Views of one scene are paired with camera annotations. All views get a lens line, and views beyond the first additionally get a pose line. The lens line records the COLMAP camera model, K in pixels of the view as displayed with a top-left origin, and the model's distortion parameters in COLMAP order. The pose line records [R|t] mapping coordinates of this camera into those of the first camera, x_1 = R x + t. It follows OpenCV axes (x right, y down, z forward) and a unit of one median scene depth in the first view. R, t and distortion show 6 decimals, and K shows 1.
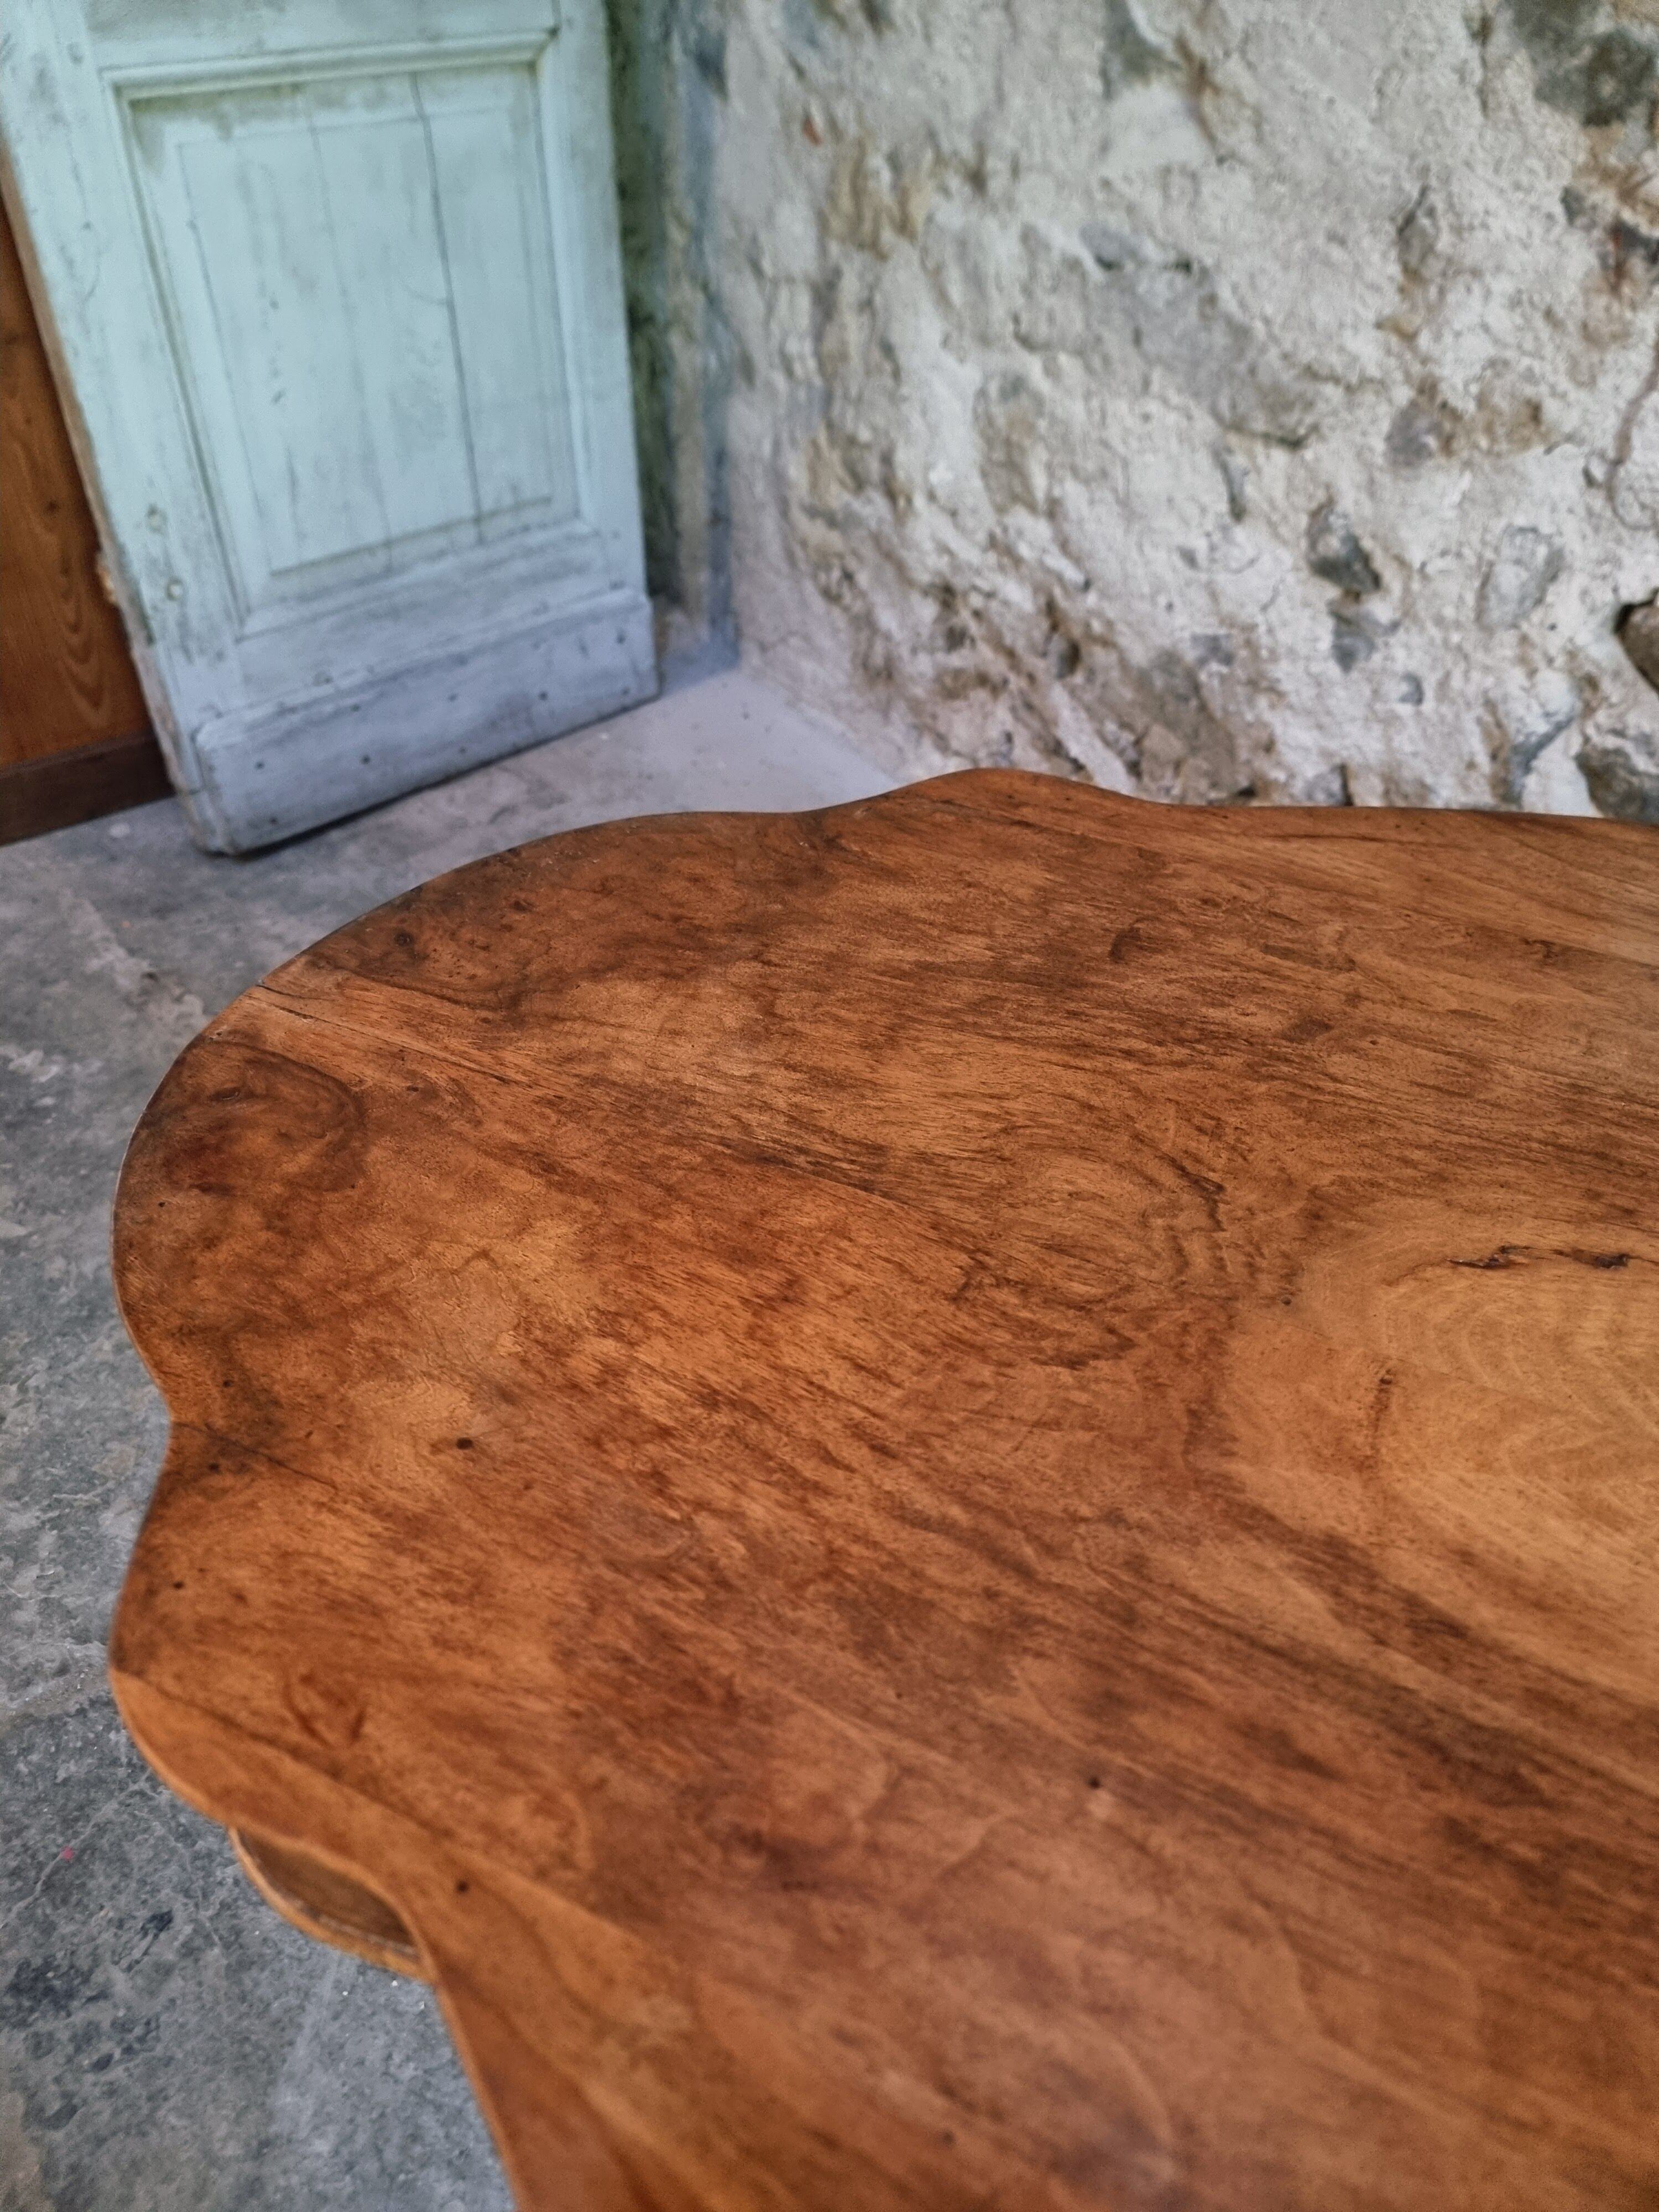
lens RADIAL K [[1564.1, 0, 797.4], [0, 1564.1, 1120.7], [0, 0, 1]] dist [0.067886, -0.068529]
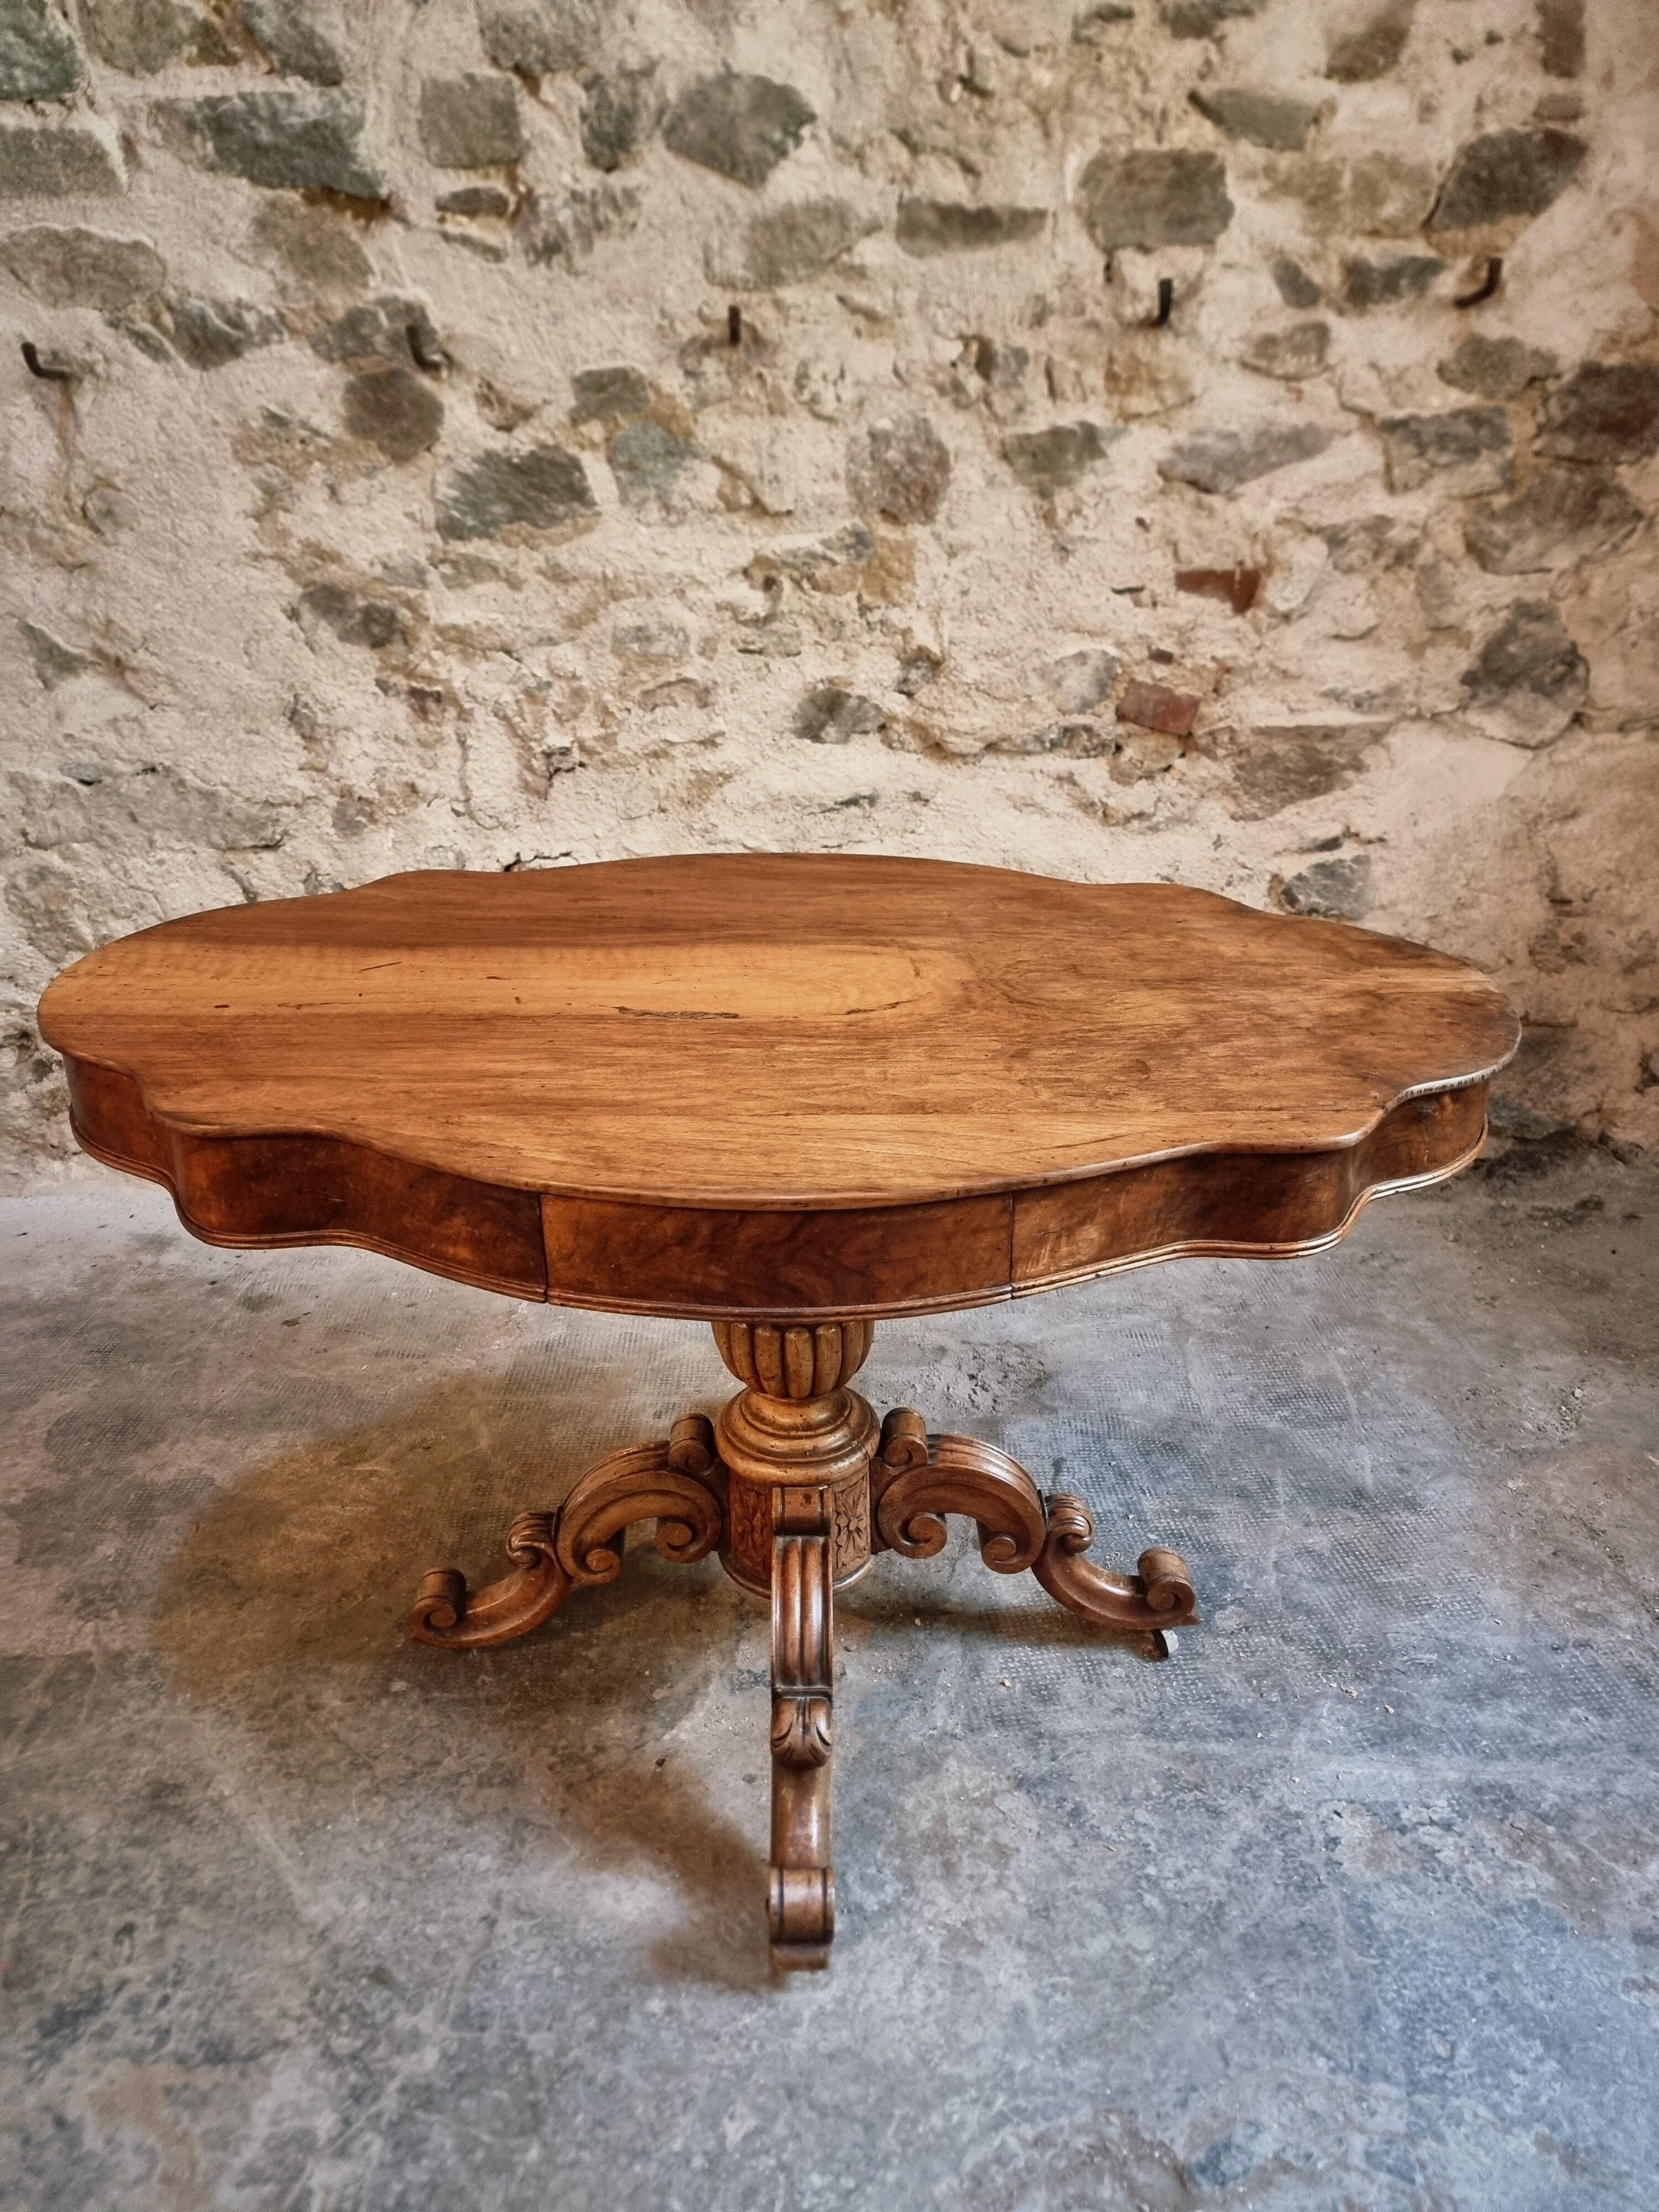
lens RADIAL K [[1545.2, 0, 814.7], [0, 1545.2, 1132.3], [0, 0, 1]] dist [0.061144, -0.064651]
pose [[0.665001, -0.320193, 0.674722, -0.438127], [0.524045, 0.843741, -0.116093, 0.262631], [-0.532118, 0.430786, 0.728885, -0.290745]]
